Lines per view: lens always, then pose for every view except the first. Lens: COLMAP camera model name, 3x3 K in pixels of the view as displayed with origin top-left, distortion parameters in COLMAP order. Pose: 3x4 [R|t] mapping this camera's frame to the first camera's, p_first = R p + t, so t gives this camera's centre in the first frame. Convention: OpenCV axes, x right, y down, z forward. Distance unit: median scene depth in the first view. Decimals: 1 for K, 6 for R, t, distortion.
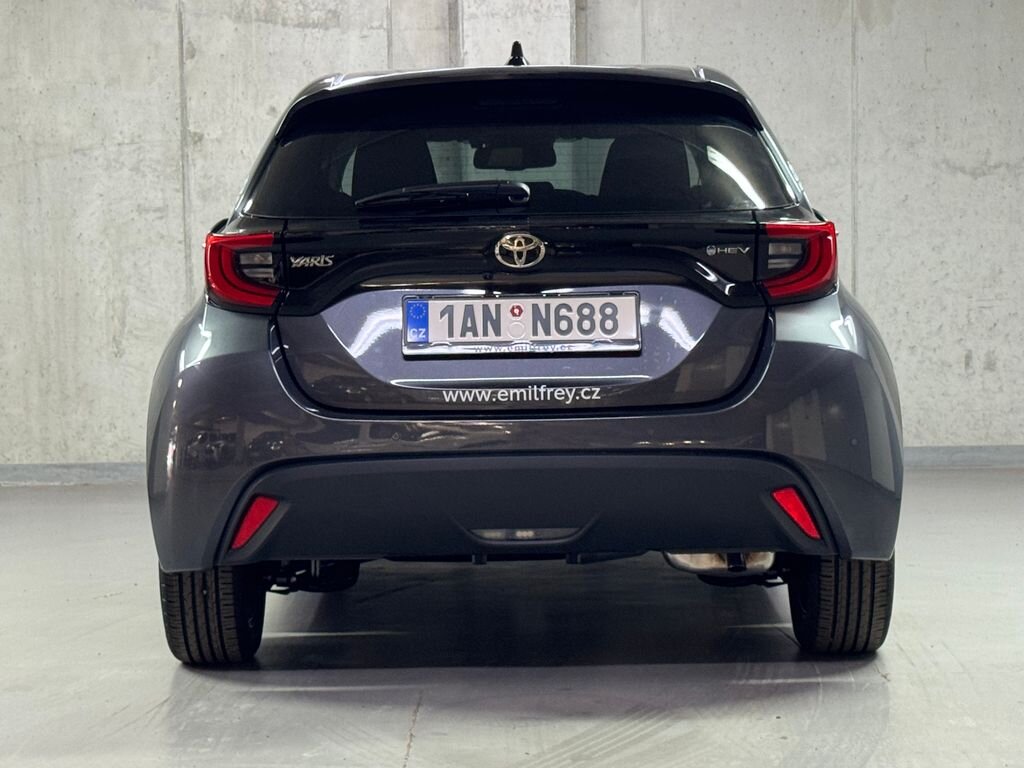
lens RADIAL K [[2334.2, 0, 512.0], [0, 2334.2, 384.0], [0, 0, 1]] dist [0.107078, 0.517302]
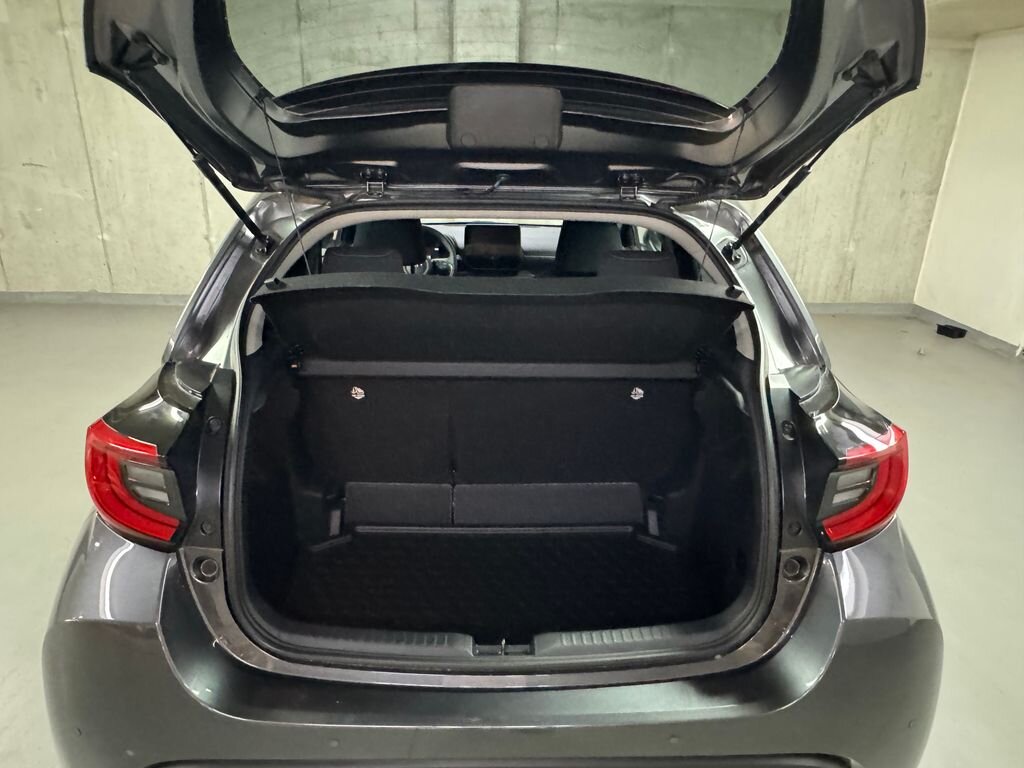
lens RADIAL K [[677.7, 0, 512.0], [0, 677.7, 384.0], [0, 0, 1]] dist [0.002263, 0.001580]
pose [[0.998230, 0.020820, 0.055707, -0.002058], [-0.036363, 0.954895, 0.294710, -0.074811], [-0.047058, -0.296214, 0.953962, 0.415075]]
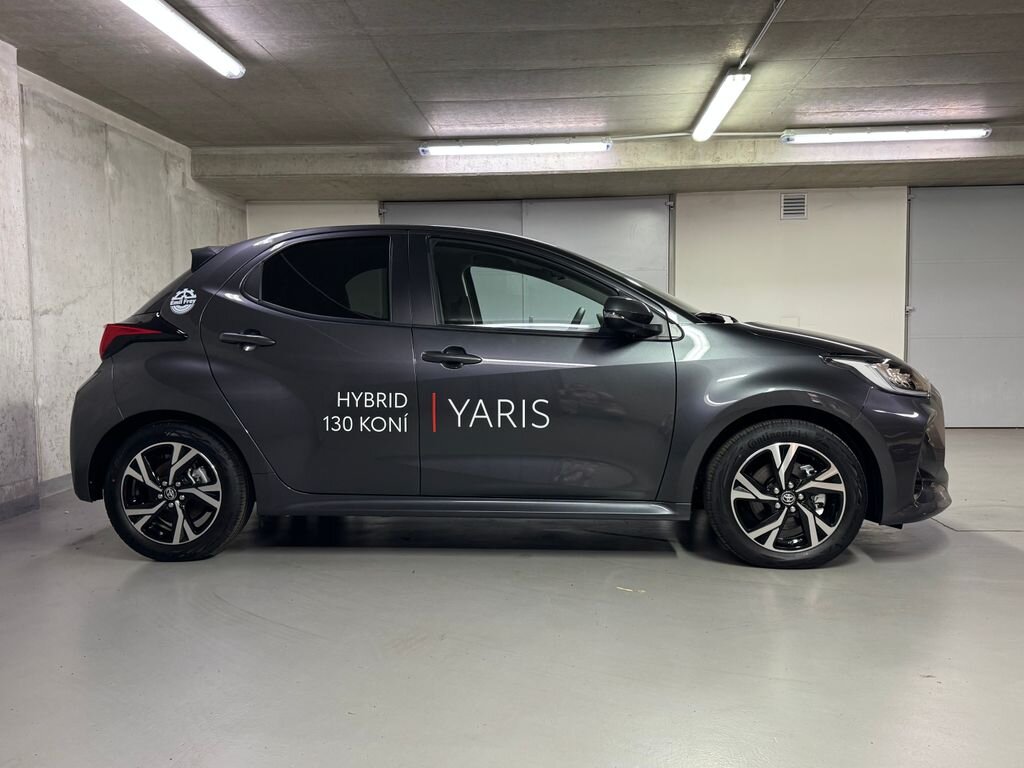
lens RADIAL K [[842.9, 0, 512.0], [0, 842.9, 384.0], [0, 0, 1]] dist [0.041484, -0.063381]
pose [[0.068878, -0.042626, 0.996714, -0.423810], [0.068219, 0.996949, 0.037922, -0.029192], [-0.995290, 0.065382, 0.071576, 0.688808]]
